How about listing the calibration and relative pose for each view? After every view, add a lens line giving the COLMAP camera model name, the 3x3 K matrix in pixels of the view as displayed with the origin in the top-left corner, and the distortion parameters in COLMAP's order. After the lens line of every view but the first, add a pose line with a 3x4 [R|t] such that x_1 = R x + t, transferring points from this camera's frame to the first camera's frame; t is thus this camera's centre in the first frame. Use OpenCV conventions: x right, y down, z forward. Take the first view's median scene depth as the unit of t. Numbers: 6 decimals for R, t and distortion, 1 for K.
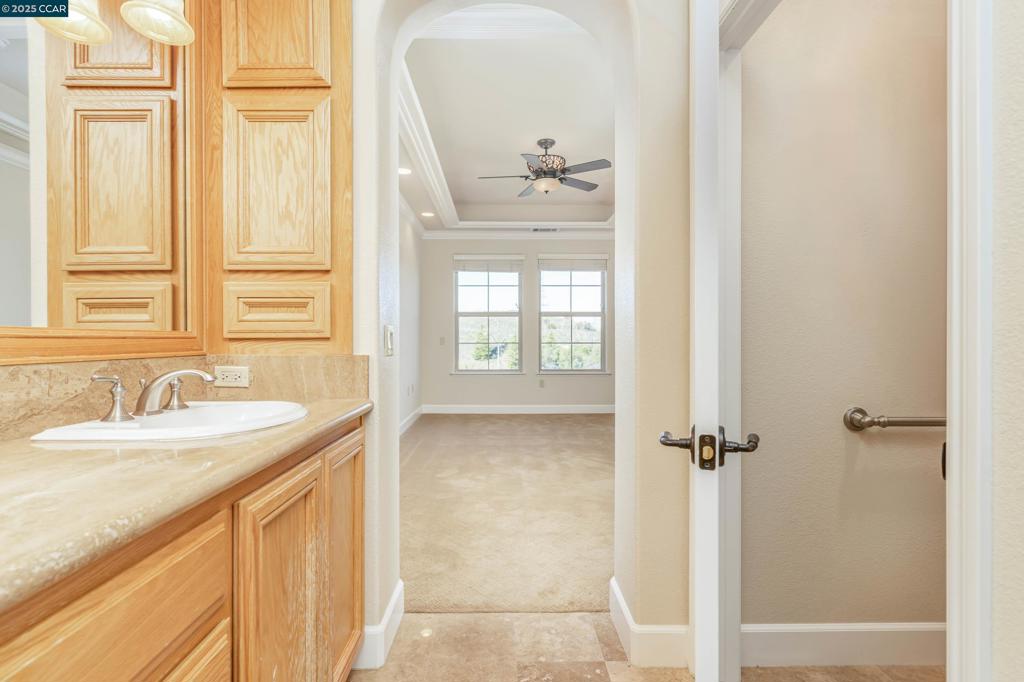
lens RADIAL K [[489.8, 0, 518.6], [0, 489.8, 333.3], [0, 0, 1]] dist [0.002169, -0.000821]
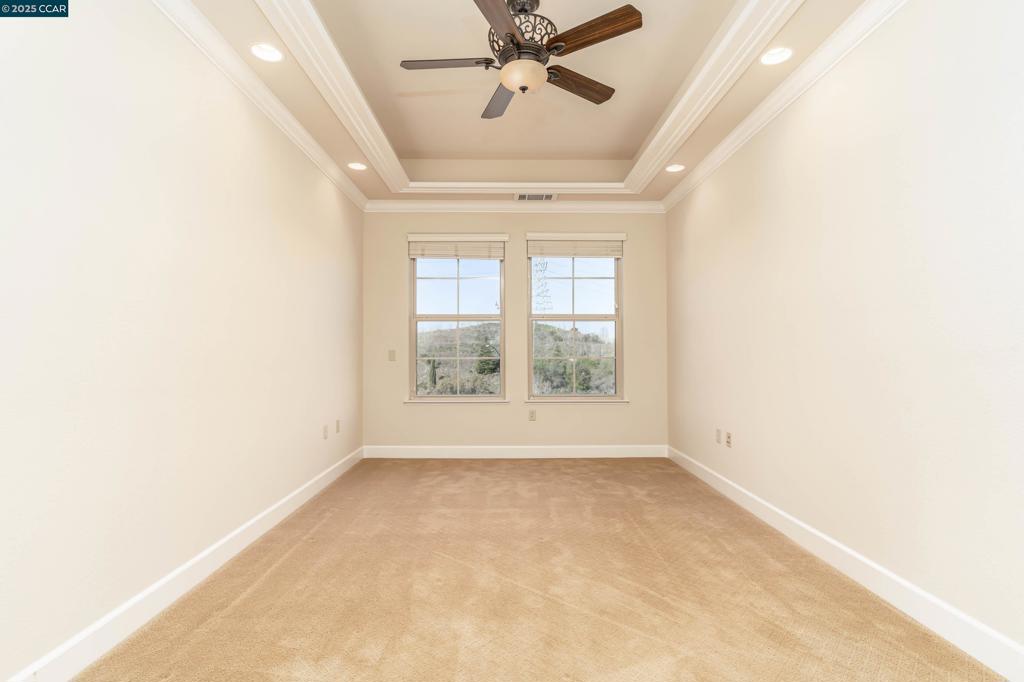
lens RADIAL K [[489.8, 0, 512.4], [0, 489.8, 338.8], [0, 0, 1]] dist [0.002169, -0.000821]
pose [[0.999630, -0.003004, -0.027022, 0.038362], [0.002601, 0.999885, -0.014939, 0.002971], [0.027064, 0.014863, 0.999523, 0.292635]]
